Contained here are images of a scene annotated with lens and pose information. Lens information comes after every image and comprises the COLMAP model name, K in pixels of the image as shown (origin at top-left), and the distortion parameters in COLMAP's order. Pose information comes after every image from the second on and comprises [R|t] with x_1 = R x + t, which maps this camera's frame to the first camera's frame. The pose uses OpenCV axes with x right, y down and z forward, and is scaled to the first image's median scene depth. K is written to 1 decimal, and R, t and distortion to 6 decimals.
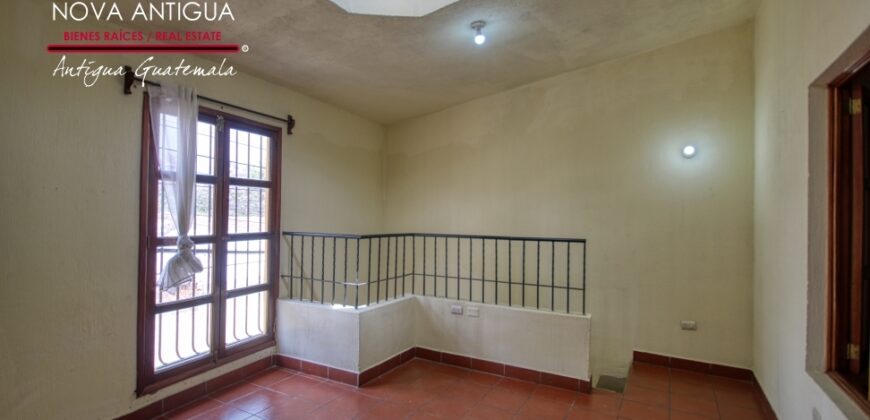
lens RADIAL K [[402.1, 0, 450.5], [0, 402.1, 209.6], [0, 0, 1]] dist [0.001329, -0.000092]
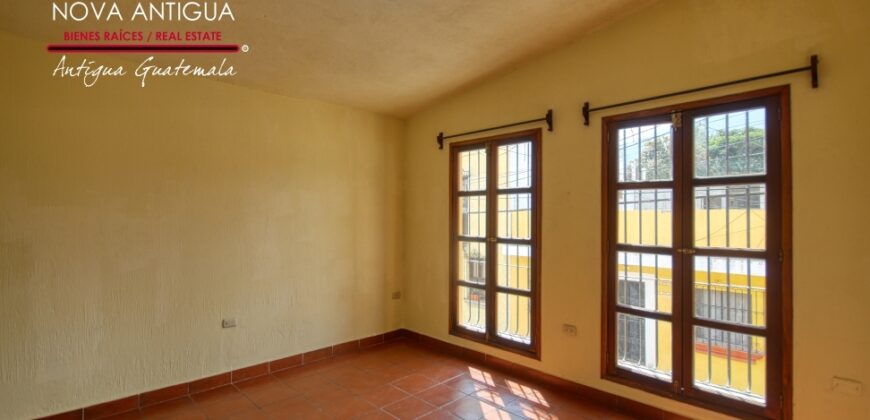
lens RADIAL K [[402.1, 0, 450.5], [0, 402.1, 209.6], [0, 0, 1]] dist [0.001329, -0.000092]
pose [[-0.346293, -0.039663, -0.937287, 0.587215], [-0.001032, 0.999121, -0.041898, 0.029362], [0.938126, -0.013541, -0.346030, 1.264768]]
